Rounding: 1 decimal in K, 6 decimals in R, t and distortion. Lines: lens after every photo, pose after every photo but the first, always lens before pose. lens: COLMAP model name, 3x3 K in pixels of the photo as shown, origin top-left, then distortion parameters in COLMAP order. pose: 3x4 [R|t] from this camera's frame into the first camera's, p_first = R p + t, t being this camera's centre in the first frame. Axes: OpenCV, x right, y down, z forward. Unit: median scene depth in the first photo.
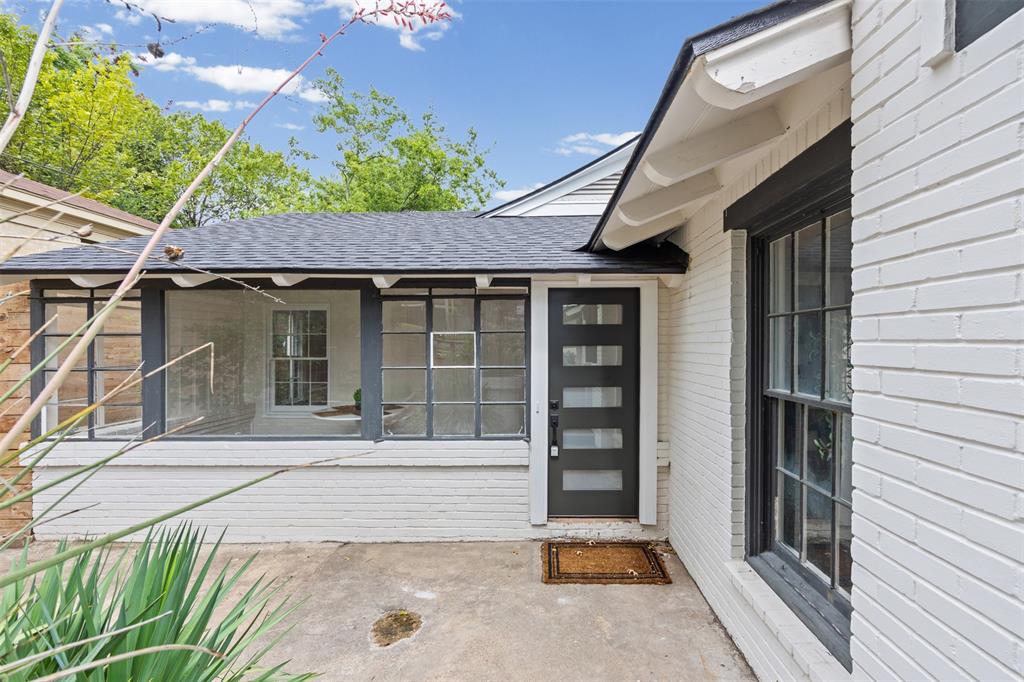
lens RADIAL K [[417.0, 0, 508.1], [0, 417.0, 345.6], [0, 0, 1]] dist [0.002028, 0.000130]
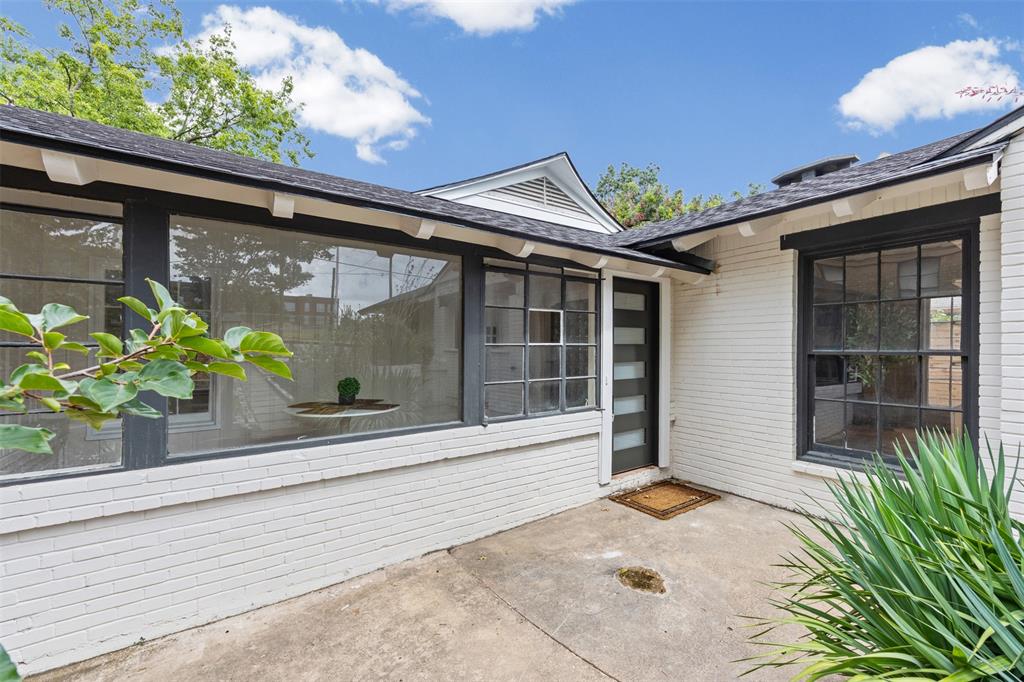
lens RADIAL K [[417.0, 0, 511.1], [0, 417.0, 346.7], [0, 0, 1]] dist [0.002028, 0.000130]
pose [[0.808963, 0.003432, 0.587850, -0.800229], [-0.002291, 0.999994, -0.002686, 0.060723], [-0.587855, 0.000827, 0.808966, 0.234155]]
